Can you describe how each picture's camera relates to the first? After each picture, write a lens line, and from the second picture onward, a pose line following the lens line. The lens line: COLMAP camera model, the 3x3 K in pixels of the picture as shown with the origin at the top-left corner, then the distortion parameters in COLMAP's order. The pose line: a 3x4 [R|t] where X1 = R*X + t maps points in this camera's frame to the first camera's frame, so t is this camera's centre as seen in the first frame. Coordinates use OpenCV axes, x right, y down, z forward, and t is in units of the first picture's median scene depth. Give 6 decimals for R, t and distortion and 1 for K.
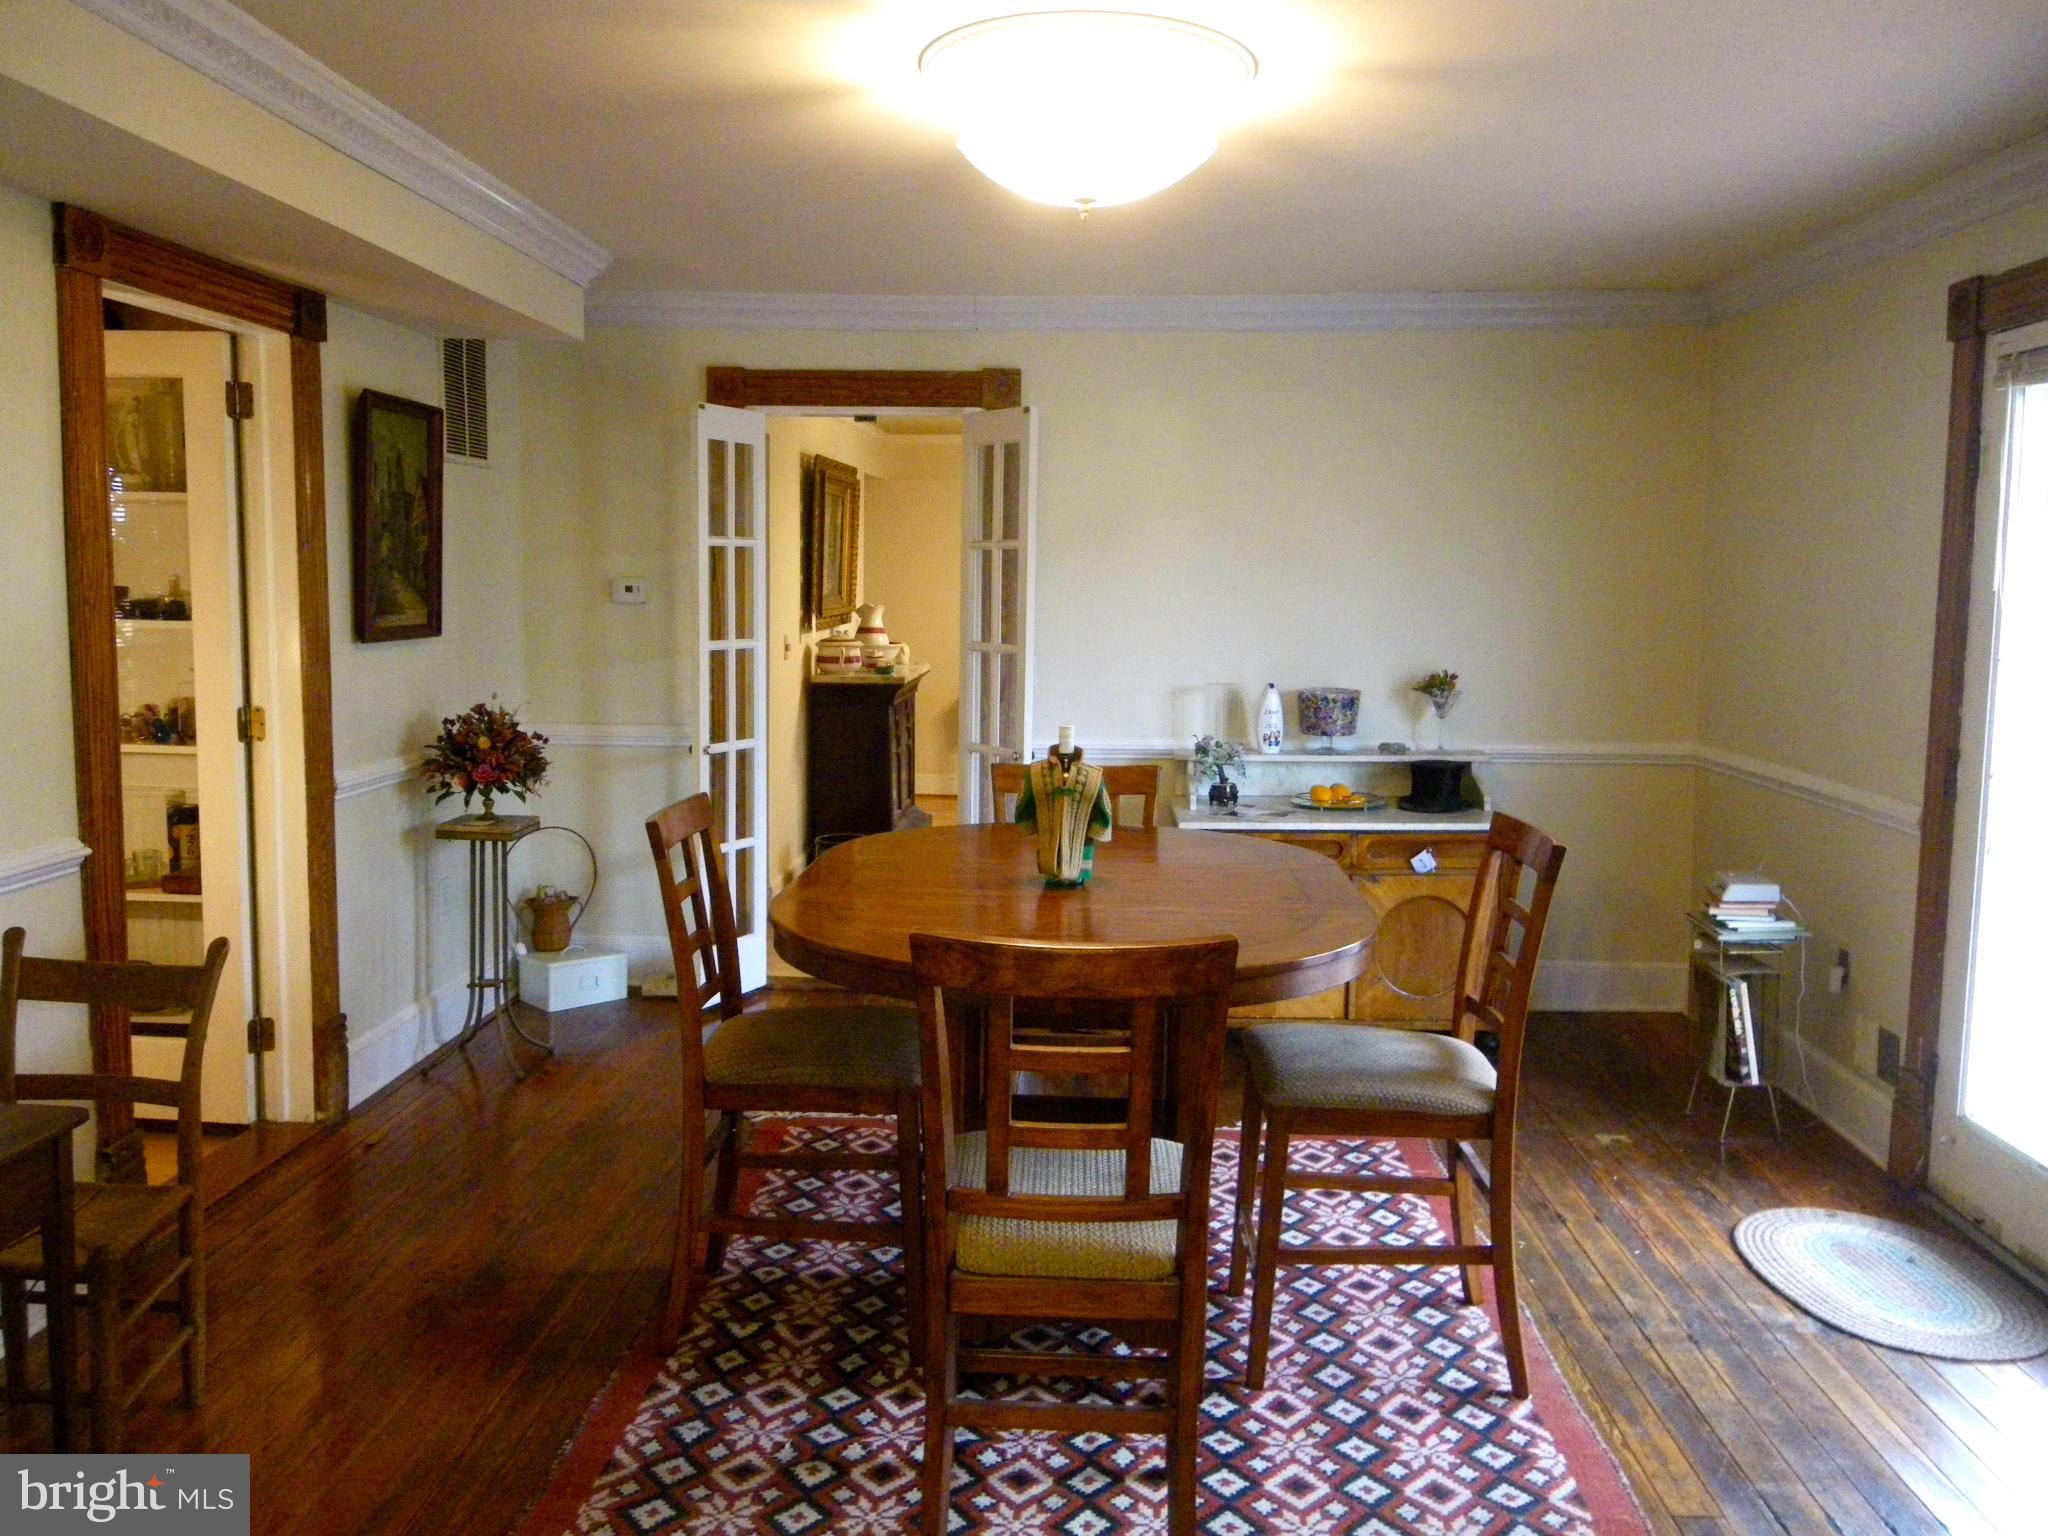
lens RADIAL K [[1568.9, 0, 1022.9], [0, 1568.9, 770.3], [0, 0, 1]] dist [0.011237, -0.019809]
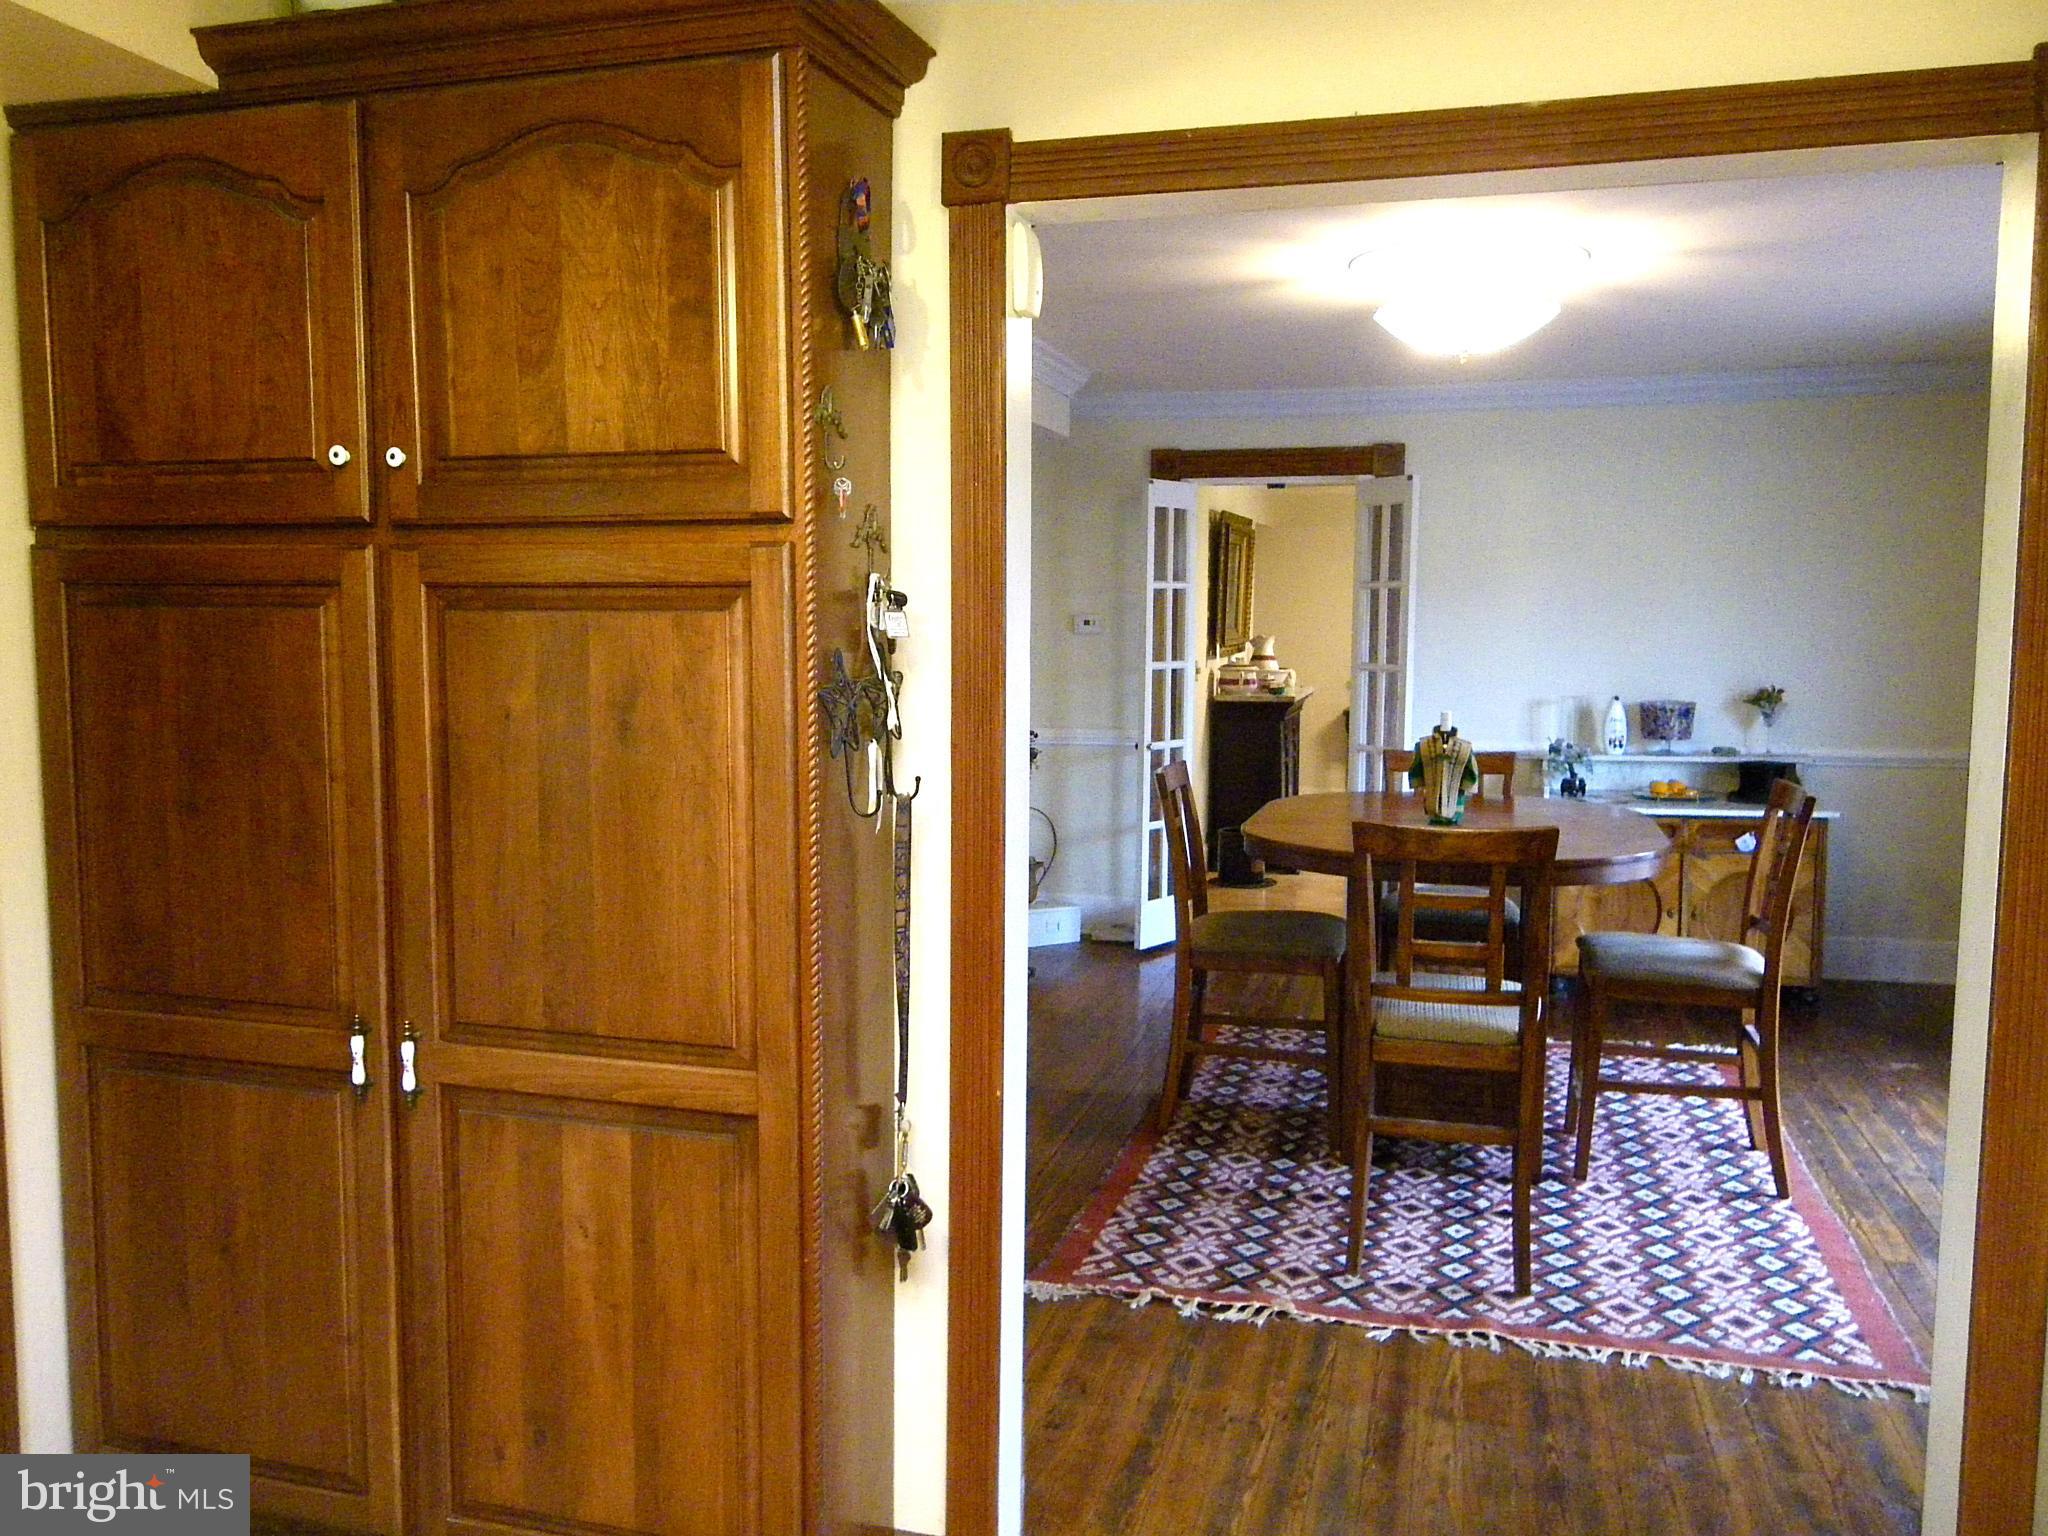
lens RADIAL K [[1568.9, 0, 1013.6], [0, 1568.9, 755.1], [0, 0, 1]] dist [0.011237, -0.019809]
pose [[0.973675, 0.011936, -0.227627, -0.026191], [-0.019454, 0.999336, -0.030814, 0.055164], [0.227108, 0.034431, 0.973261, -0.425440]]
